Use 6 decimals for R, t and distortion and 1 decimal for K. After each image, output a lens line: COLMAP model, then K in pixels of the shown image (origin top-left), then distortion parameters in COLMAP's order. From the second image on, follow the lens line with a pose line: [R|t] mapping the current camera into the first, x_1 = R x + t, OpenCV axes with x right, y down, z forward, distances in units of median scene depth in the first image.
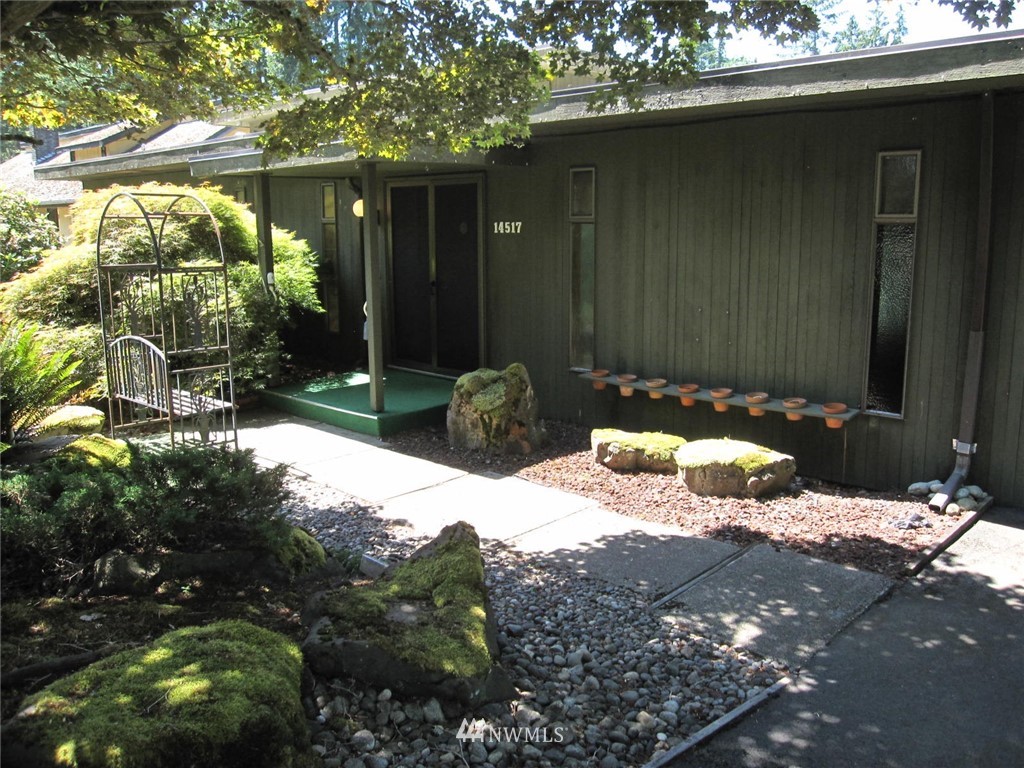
lens RADIAL K [[853.5, 0, 509.6], [0, 853.5, 381.0], [0, 0, 1]] dist [-0.003435, -0.001666]
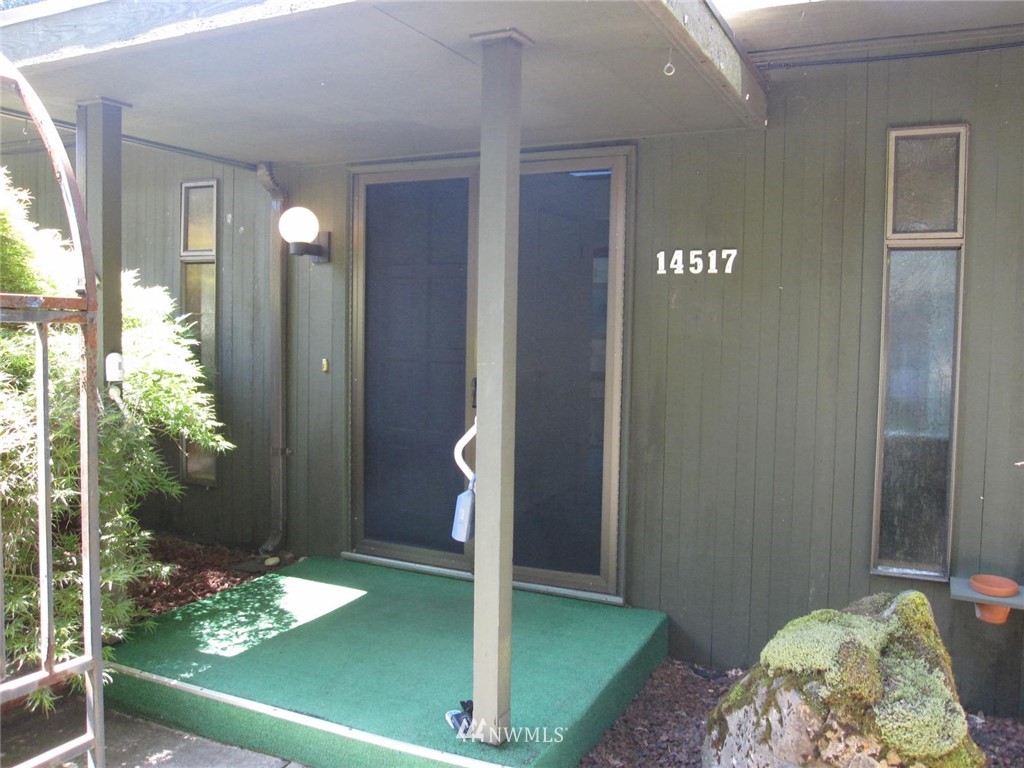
lens RADIAL K [[853.5, 0, 515.9], [0, 853.5, 384.4], [0, 0, 1]] dist [-0.003435, -0.001666]
pose [[0.946972, 0.001781, 0.321310, -0.230755], [0.035716, 0.993204, -0.110767, -0.063104], [-0.319324, 0.116369, 0.940474, 0.573466]]
